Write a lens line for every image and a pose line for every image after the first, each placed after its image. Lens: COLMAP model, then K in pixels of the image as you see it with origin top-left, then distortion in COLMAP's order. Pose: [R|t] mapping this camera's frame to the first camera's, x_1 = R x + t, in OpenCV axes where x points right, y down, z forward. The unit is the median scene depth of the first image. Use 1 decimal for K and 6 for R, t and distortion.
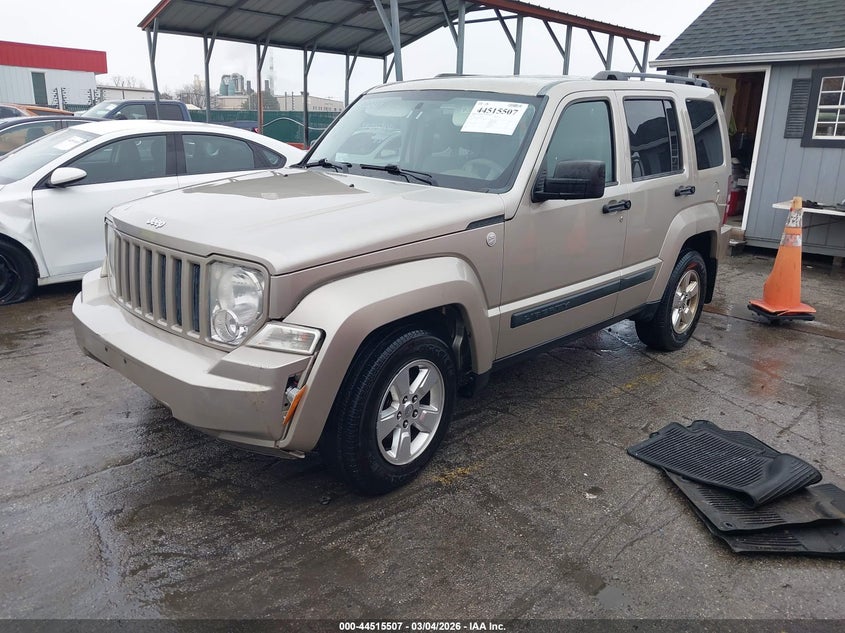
lens RADIAL K [[649.0, 0, 422.5], [0, 649.0, 316.5], [0, 0, 1]] dist [0.008746, -0.000710]
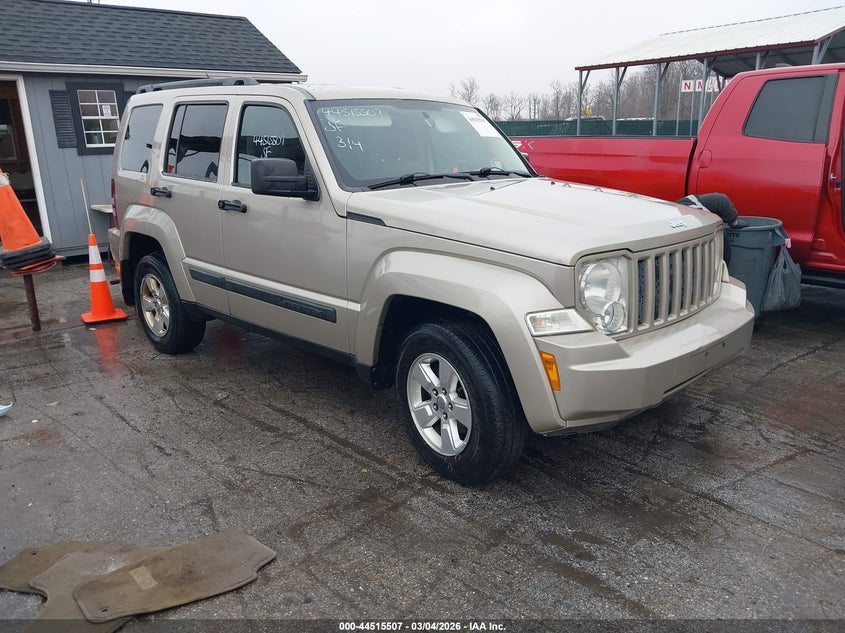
lens RADIAL K [[649.0, 0, 422.5], [0, 649.0, 316.5], [0, 0, 1]] dist [0.008746, -0.000710]
pose [[0.079791, -0.291628, 0.953198, -1.021797], [0.305312, 0.917438, 0.255131, -0.271670], [-0.948904, 0.270665, 0.162241, 0.840261]]
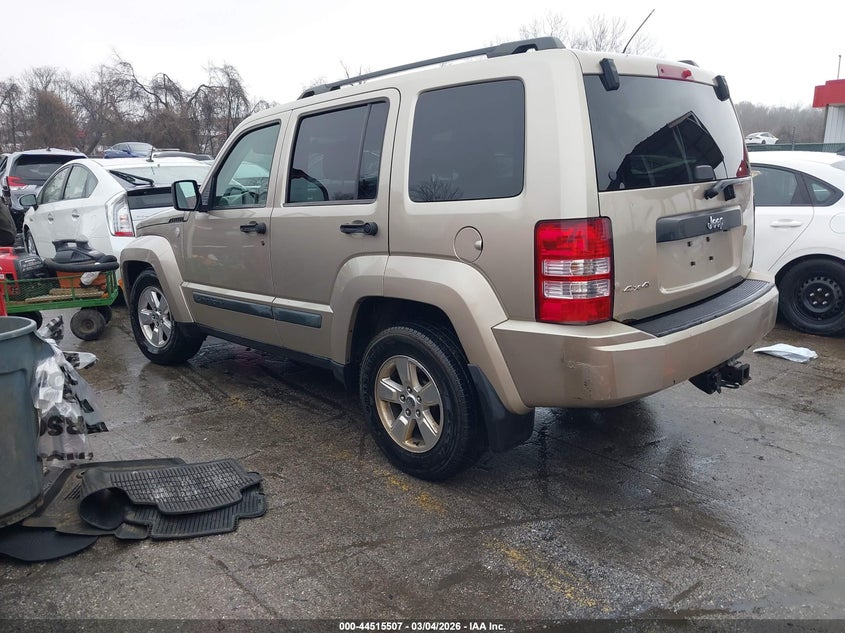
lens RADIAL K [[649.0, 0, 422.5], [0, 649.0, 316.5], [0, 0, 1]] dist [0.008746, -0.000710]
pose [[-0.046421, 0.205298, -0.977598, 1.057021], [-0.235255, 0.948879, 0.210438, -0.251383], [0.970824, 0.239754, 0.004250, 1.025276]]
